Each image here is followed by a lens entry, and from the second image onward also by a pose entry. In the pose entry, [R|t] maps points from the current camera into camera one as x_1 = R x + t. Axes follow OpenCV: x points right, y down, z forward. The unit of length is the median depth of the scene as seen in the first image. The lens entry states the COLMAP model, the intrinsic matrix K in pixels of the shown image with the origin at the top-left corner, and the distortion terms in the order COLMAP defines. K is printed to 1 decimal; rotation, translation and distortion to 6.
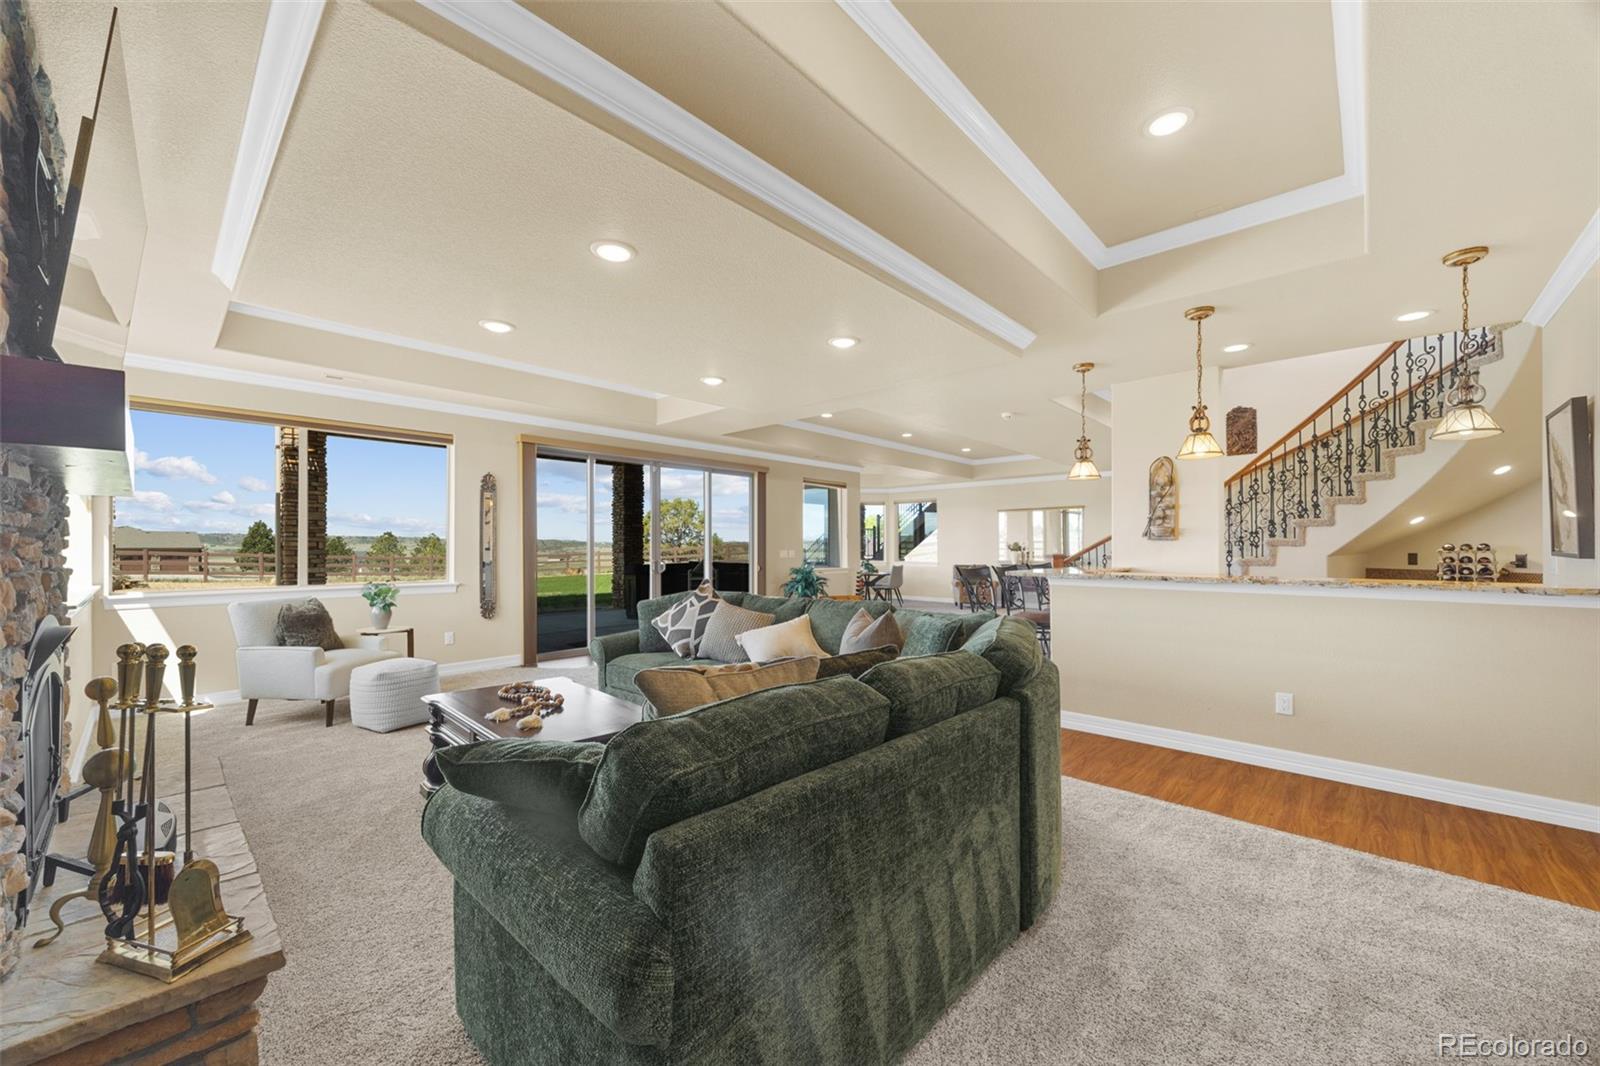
lens RADIAL K [[609.5, 0, 802.9], [0, 609.5, 538.4], [0, 0, 1]] dist [0.002418, 0.000182]
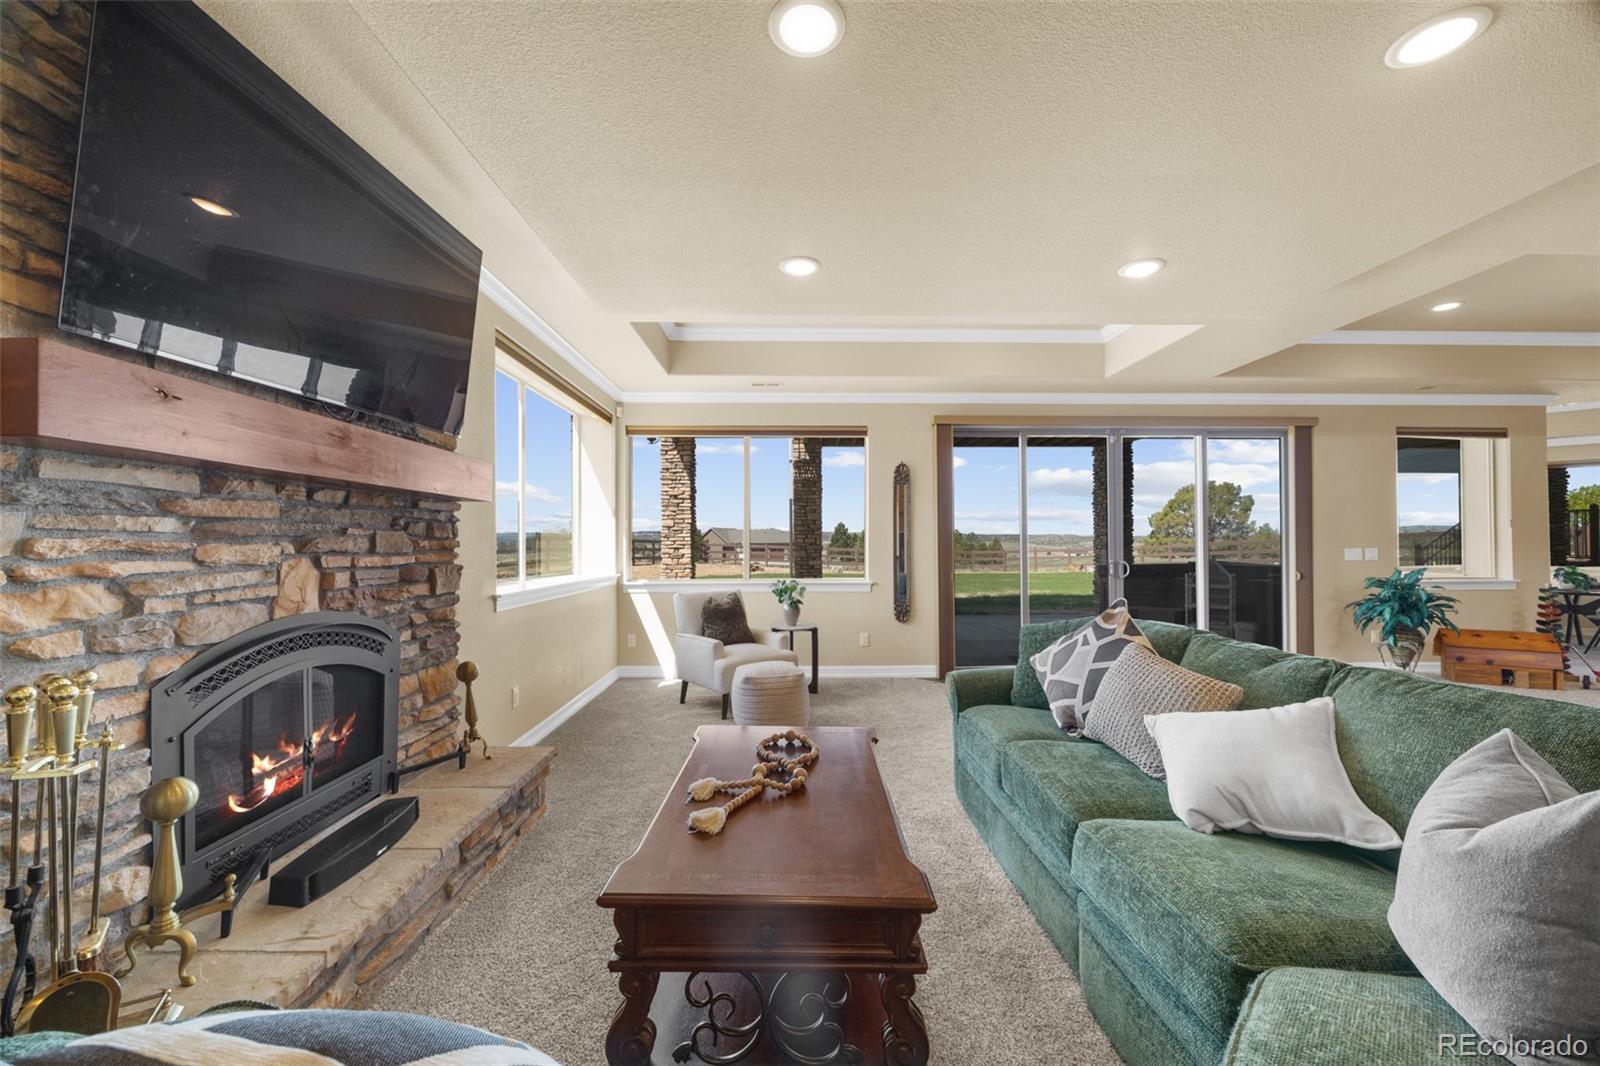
lens RADIAL K [[609.5, 0, 802.9], [0, 609.5, 538.4], [0, 0, 1]] dist [0.002418, 0.000182]
pose [[0.698035, -0.005201, -0.716045, 0.044140], [0.011447, 0.999927, 0.003896, 0.001124], [0.715972, -0.010916, 0.698044, 0.312728]]
